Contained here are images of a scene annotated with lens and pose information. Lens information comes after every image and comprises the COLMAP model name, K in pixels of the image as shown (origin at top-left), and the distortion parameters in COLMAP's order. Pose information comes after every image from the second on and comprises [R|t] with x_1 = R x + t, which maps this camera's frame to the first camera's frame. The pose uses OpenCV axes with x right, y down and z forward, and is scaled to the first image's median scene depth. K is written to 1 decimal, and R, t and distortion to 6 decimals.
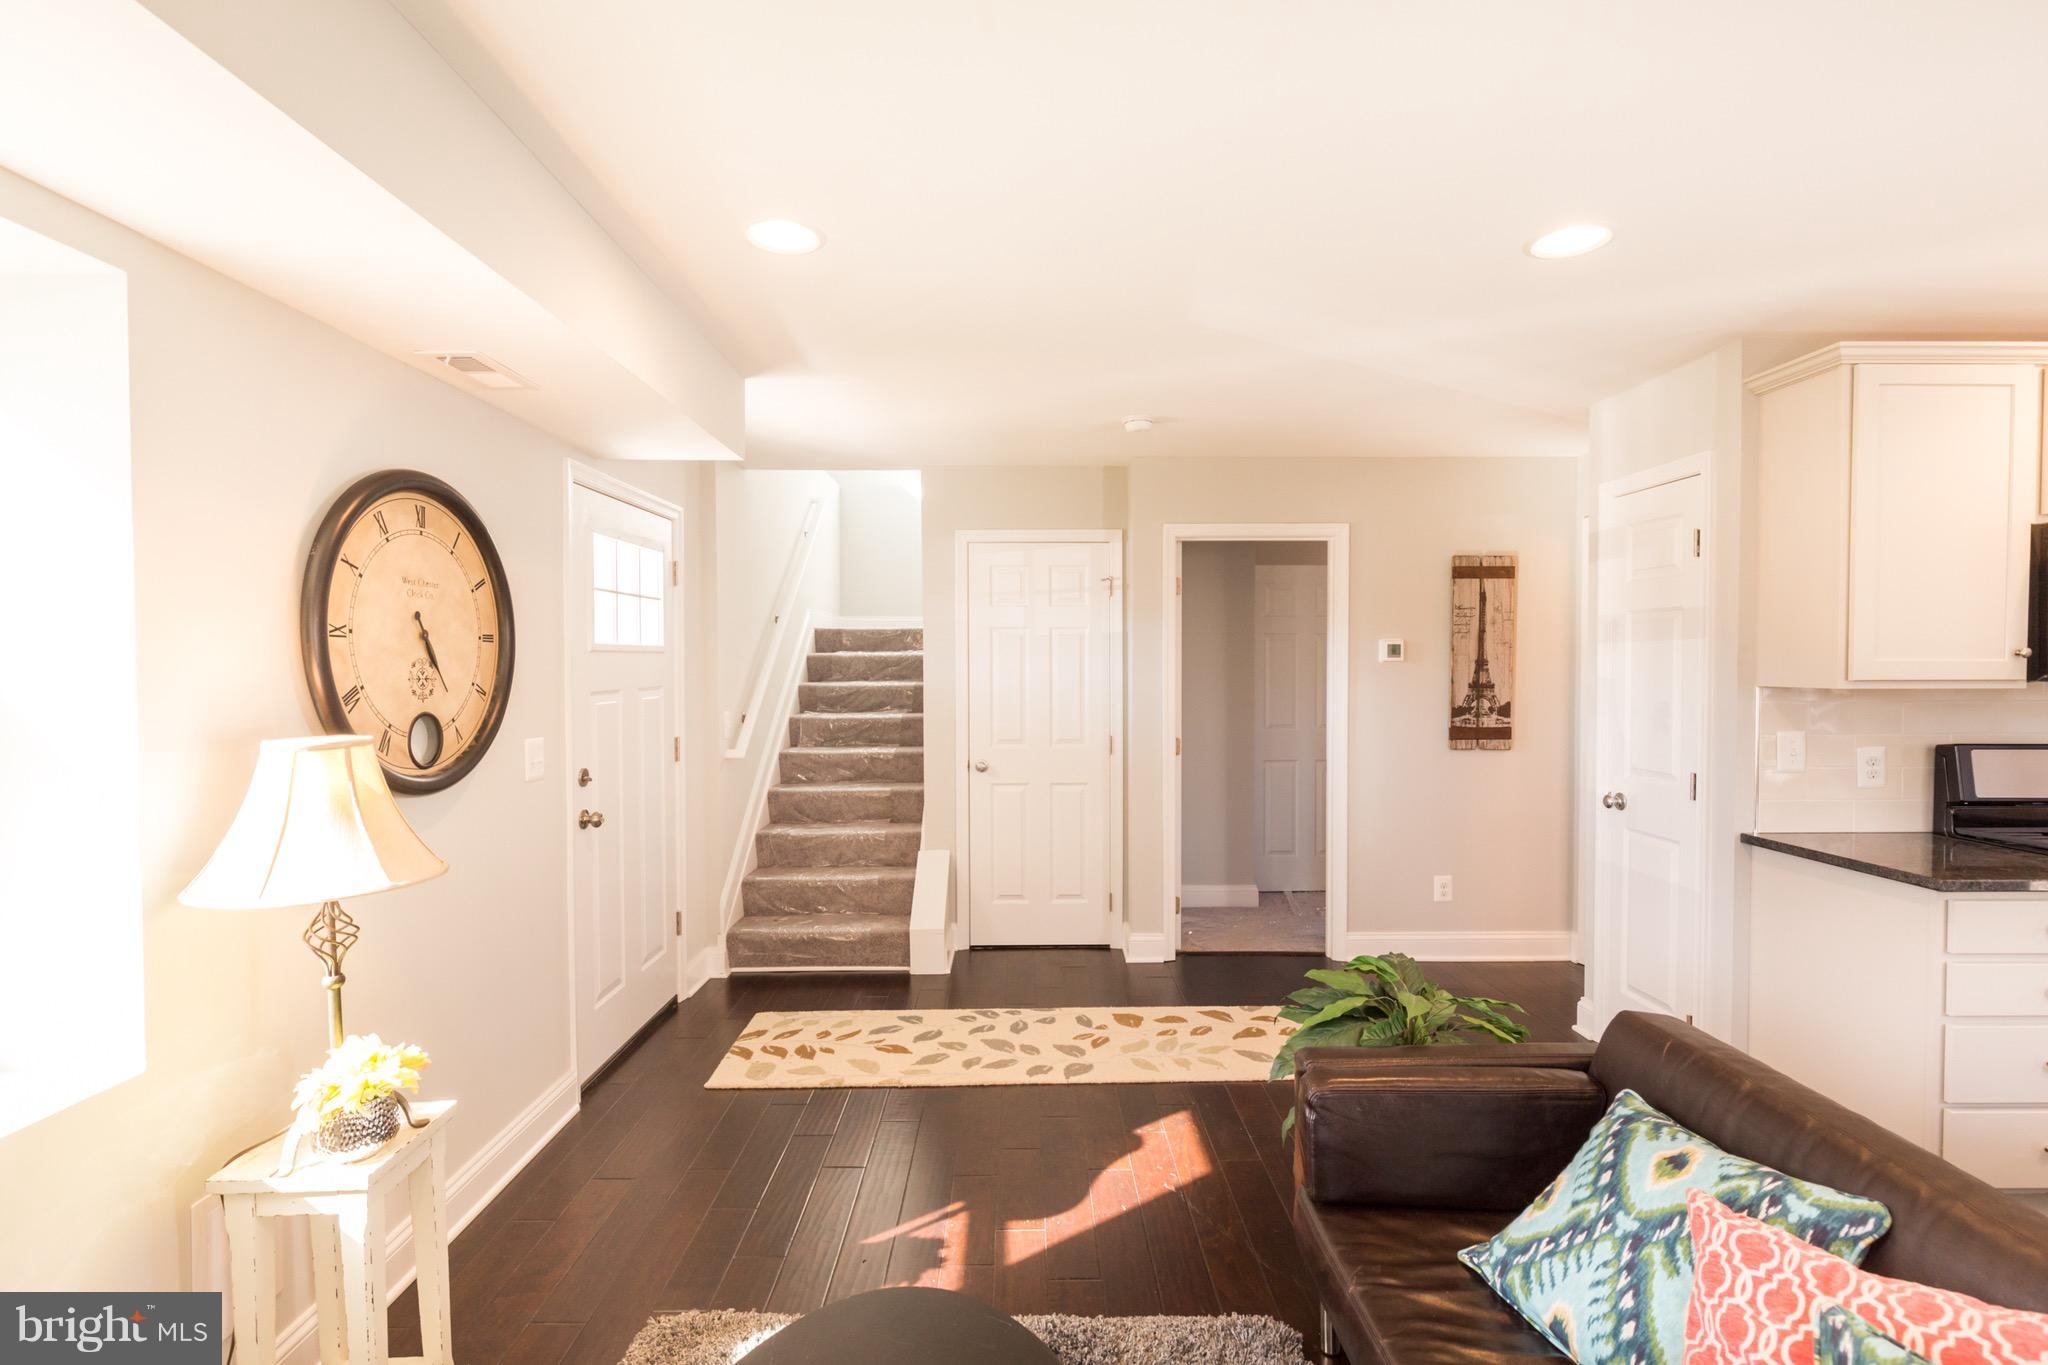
lens RADIAL K [[953.9, 0, 1011.7], [0, 953.9, 684.0], [0, 0, 1]] dist [-0.001632, -0.000533]
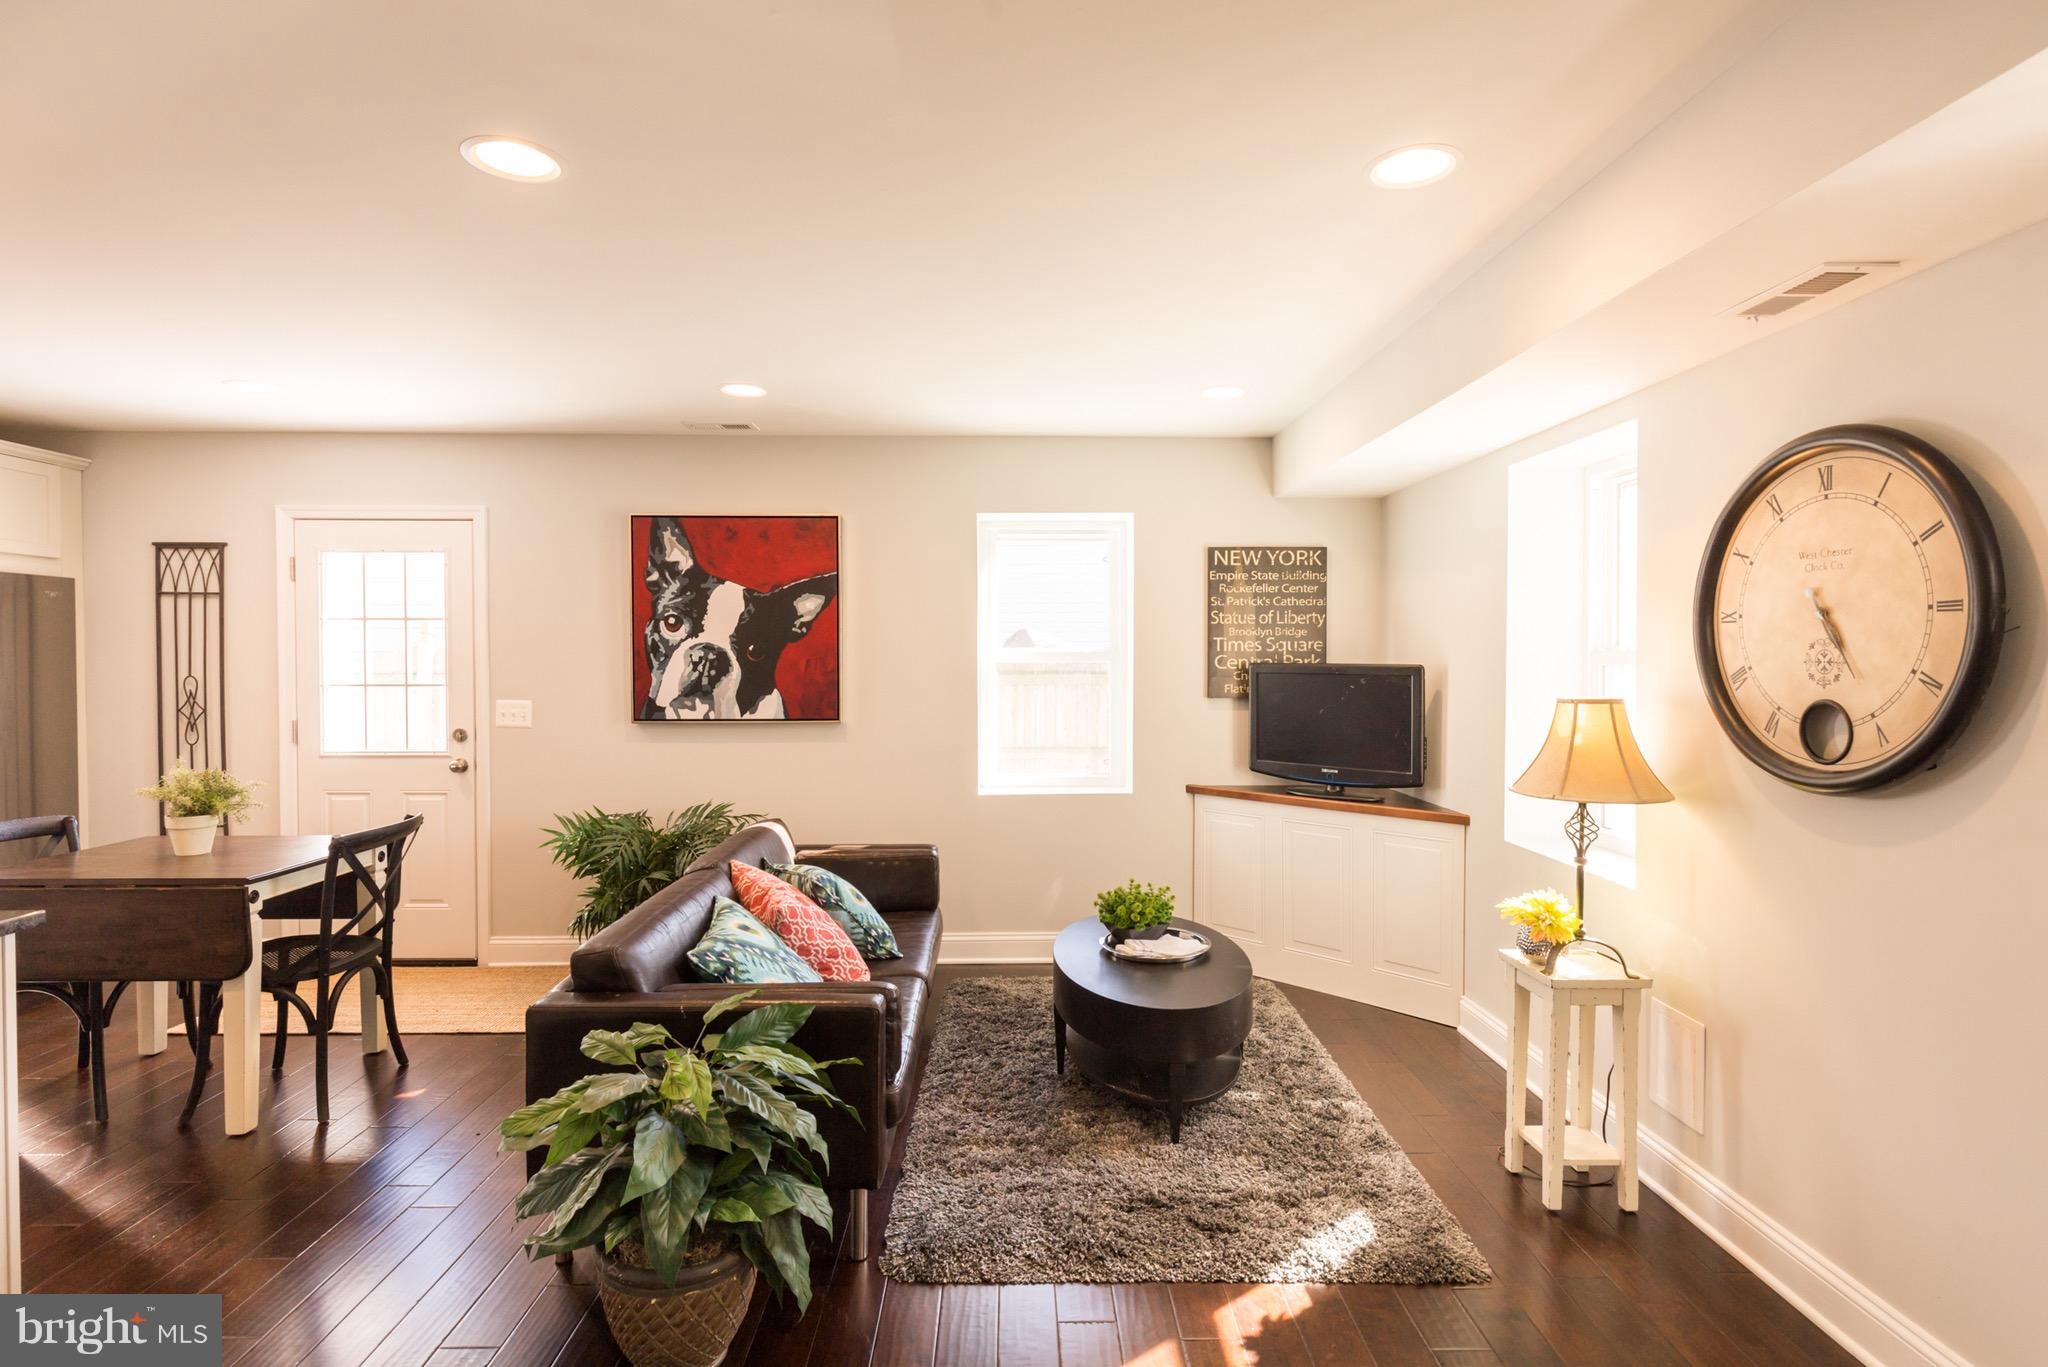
lens RADIAL K [[1002.3, 0, 1038.3], [0, 1002.3, 670.8], [0, 0, 1]] dist [-0.004304, -0.001997]
pose [[-0.999399, 0.003034, -0.034536, 0.127021], [0.001833, 0.999394, 0.034760, -0.027270], [0.034621, 0.034676, -0.998799, 1.690184]]
